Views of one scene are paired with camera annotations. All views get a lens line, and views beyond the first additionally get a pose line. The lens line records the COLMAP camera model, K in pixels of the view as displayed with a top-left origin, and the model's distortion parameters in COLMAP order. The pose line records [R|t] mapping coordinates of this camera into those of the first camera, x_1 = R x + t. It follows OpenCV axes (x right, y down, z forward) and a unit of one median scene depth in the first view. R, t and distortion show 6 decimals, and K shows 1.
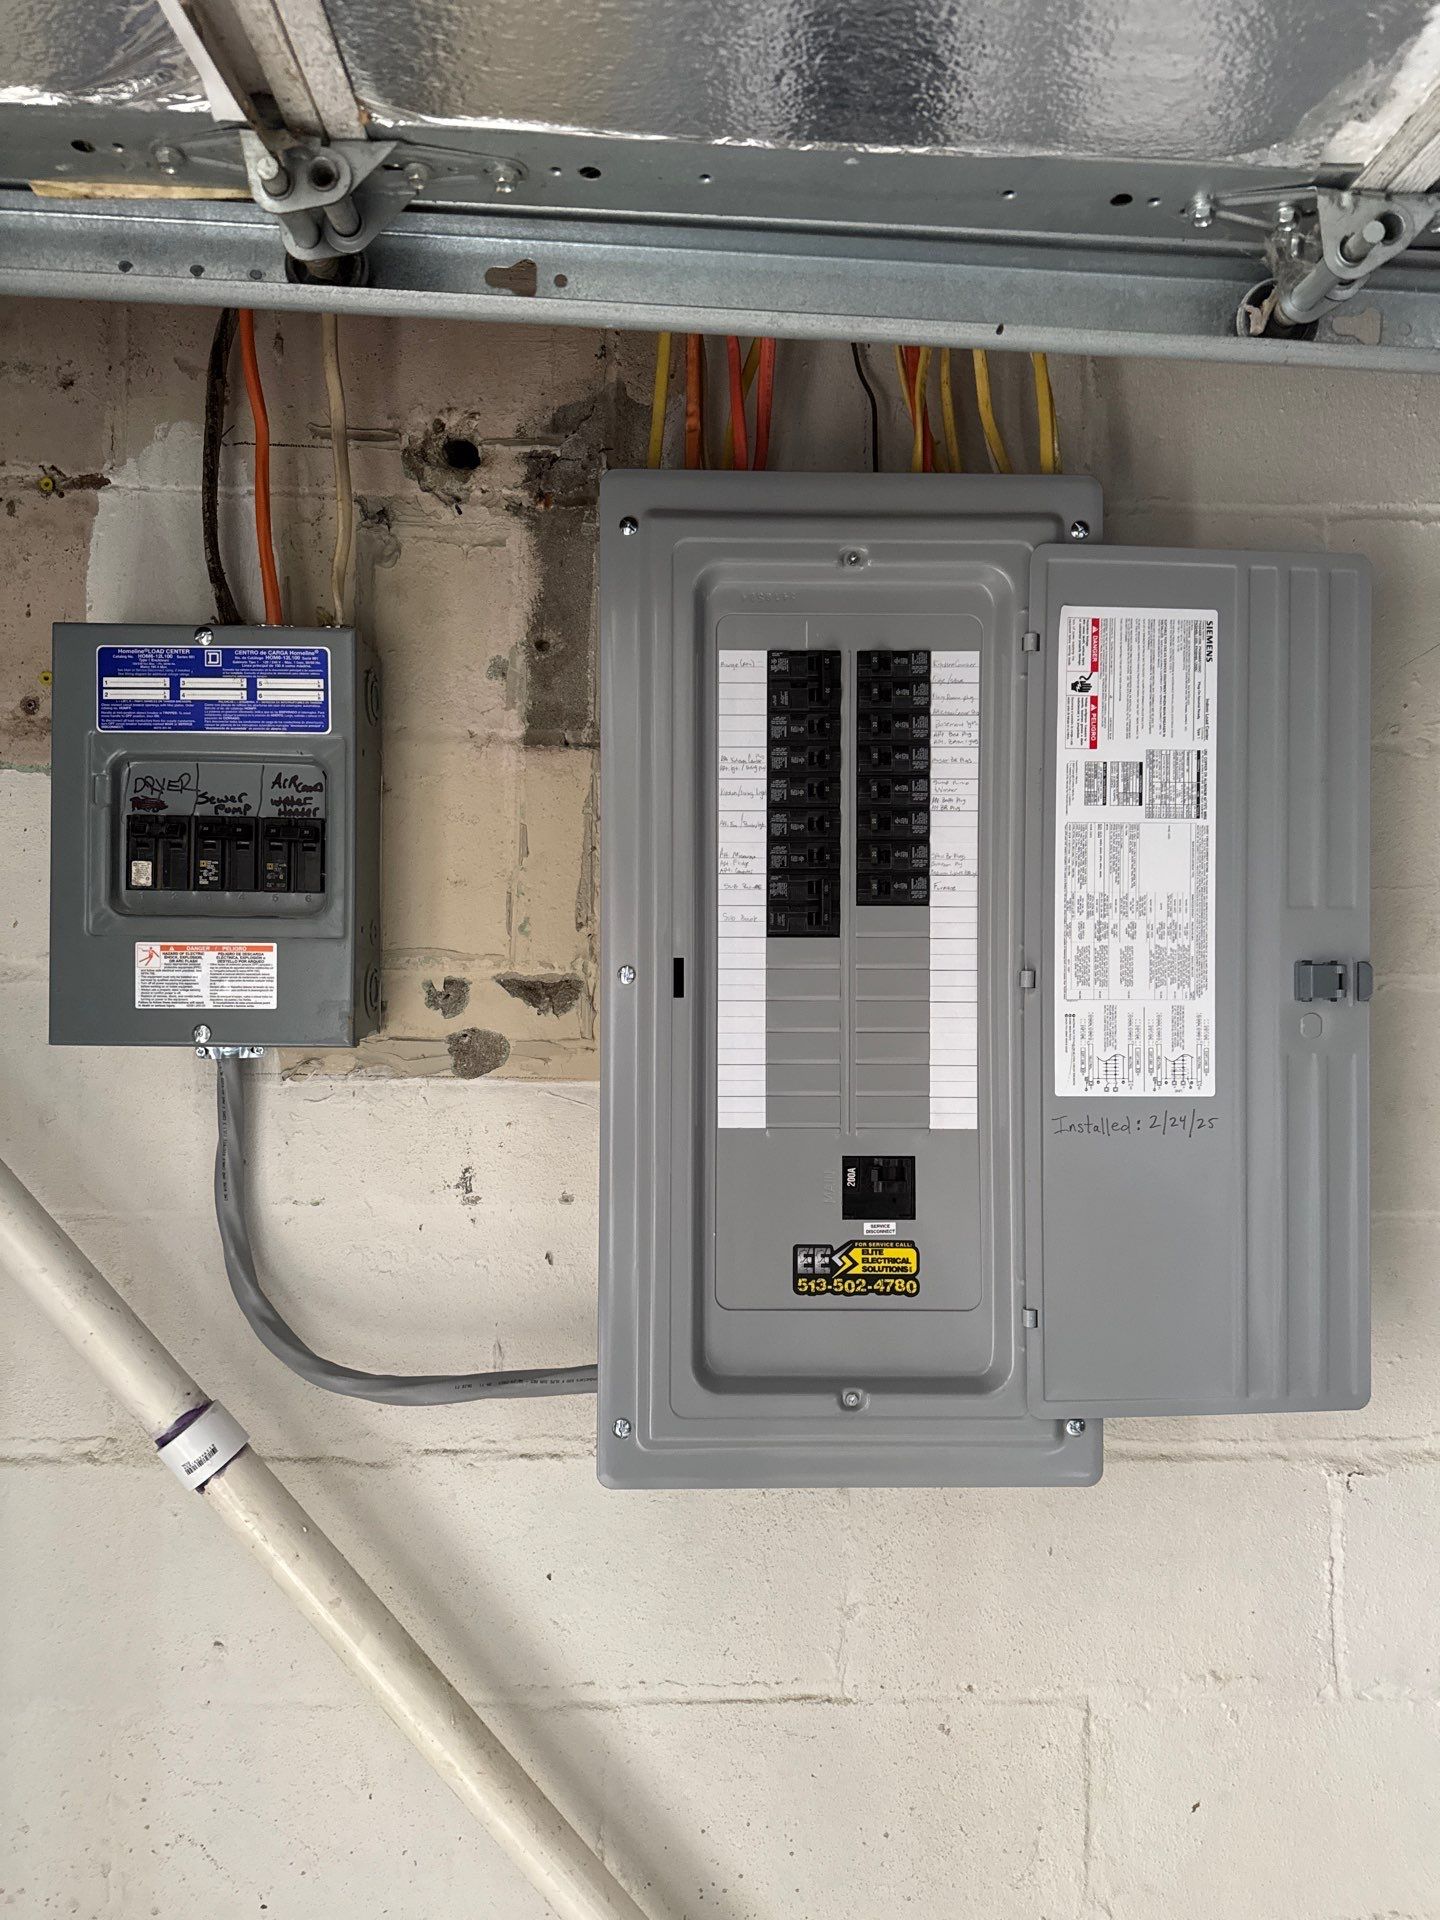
lens RADIAL K [[1321.3, 0, 721.6], [0, 1321.3, 965.8], [0, 0, 1]] dist [0.036981, -0.053590]
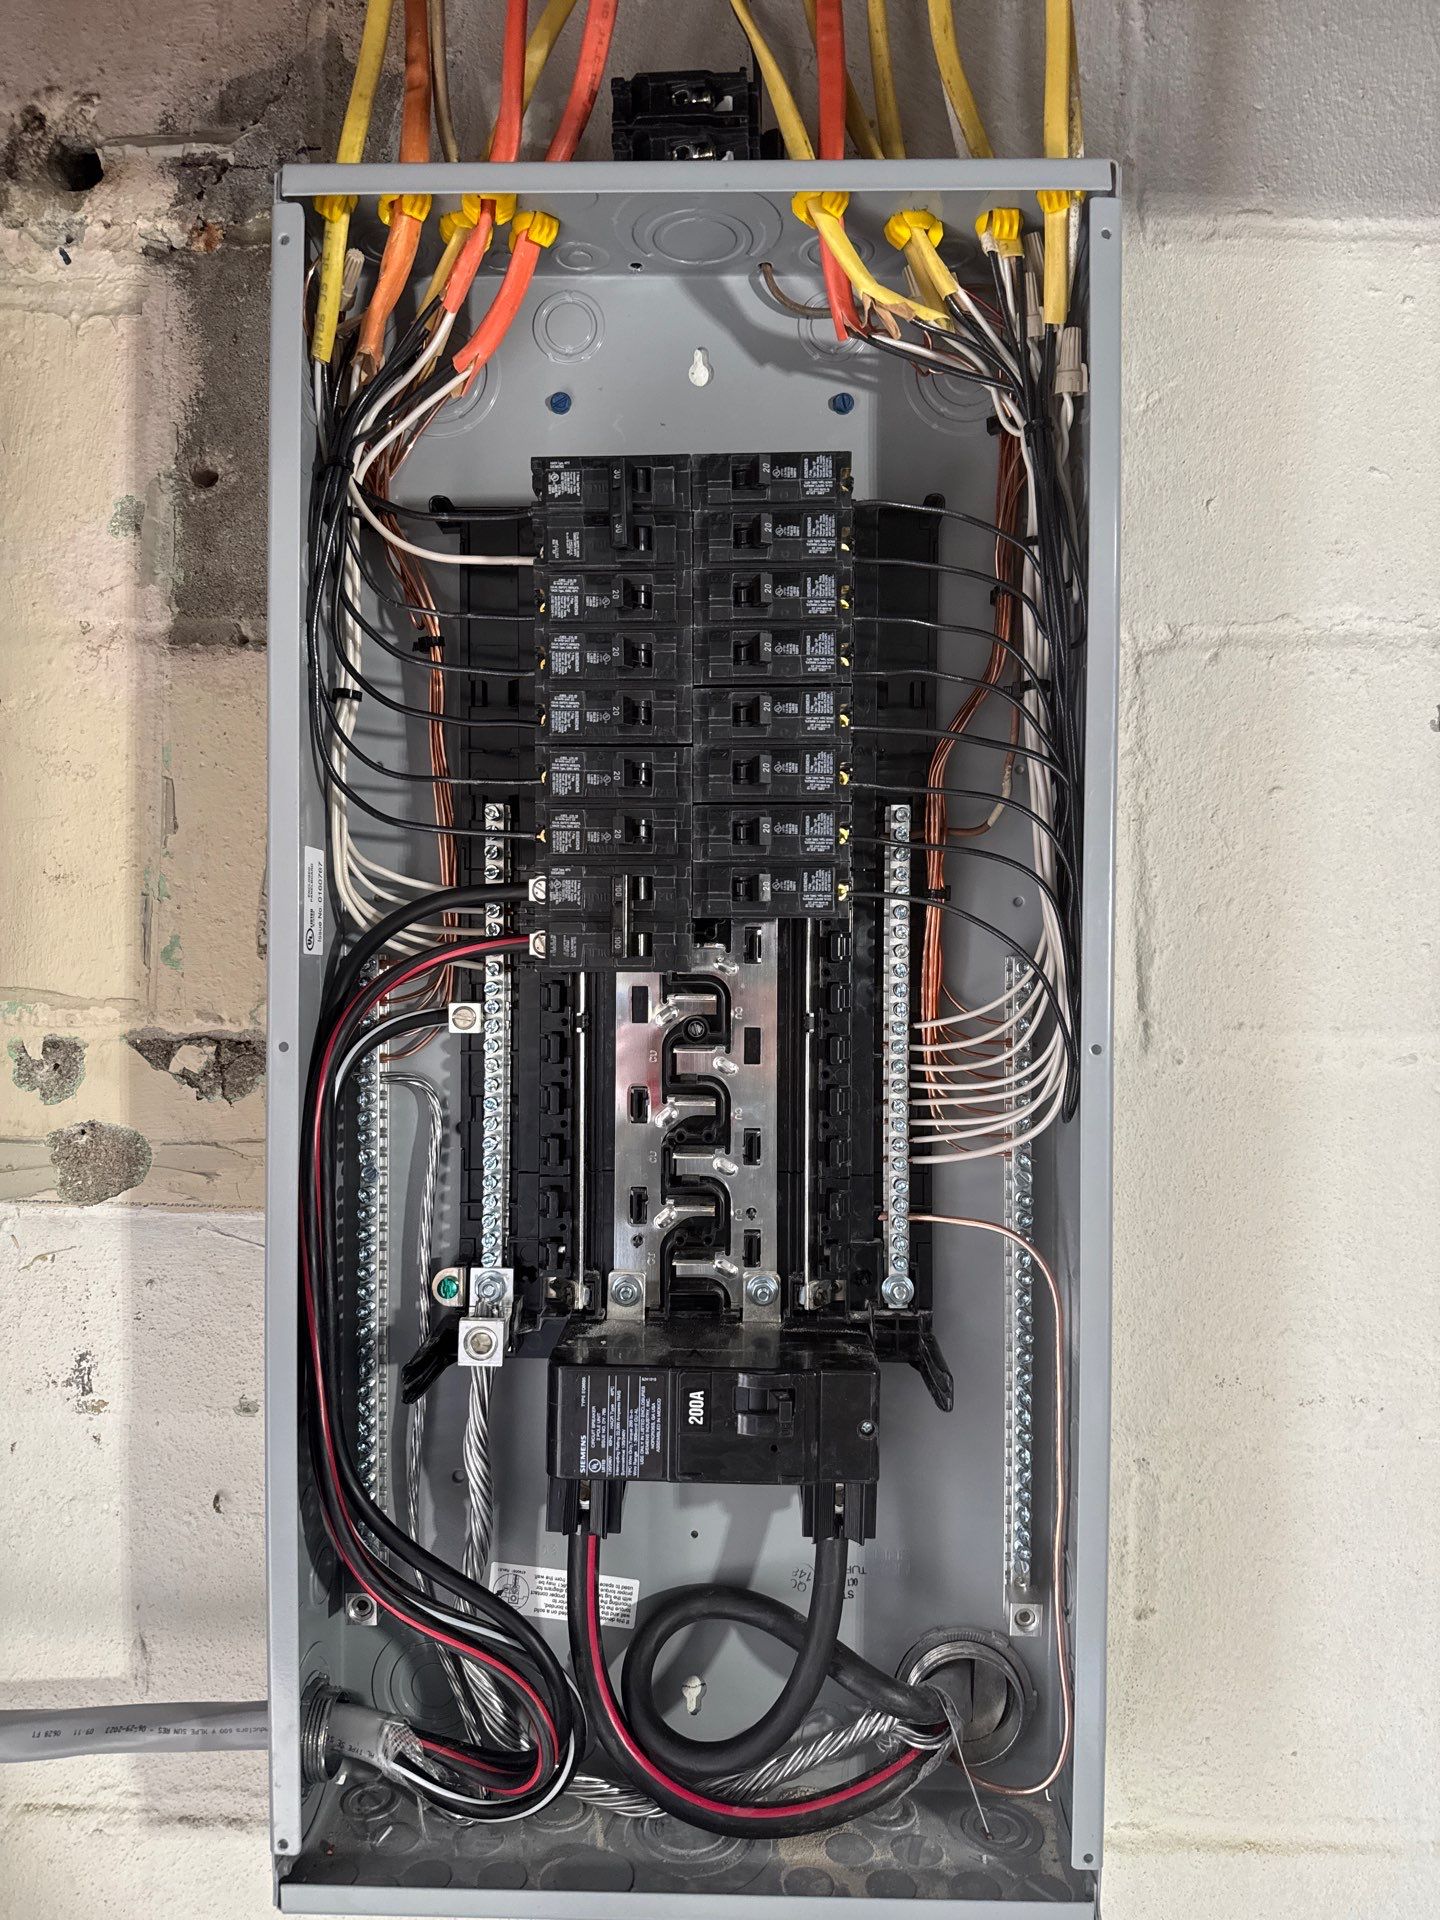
lens RADIAL K [[1321.3, 0, 722.5], [0, 1321.3, 954.0], [0, 0, 1]] dist [0.036981, -0.053590]
pose [[0.999073, 0.000105, -0.043054, 0.124536], [0.000313, 0.999953, 0.009697, -0.034436], [0.043053, -0.009702, 0.999026, 0.413547]]
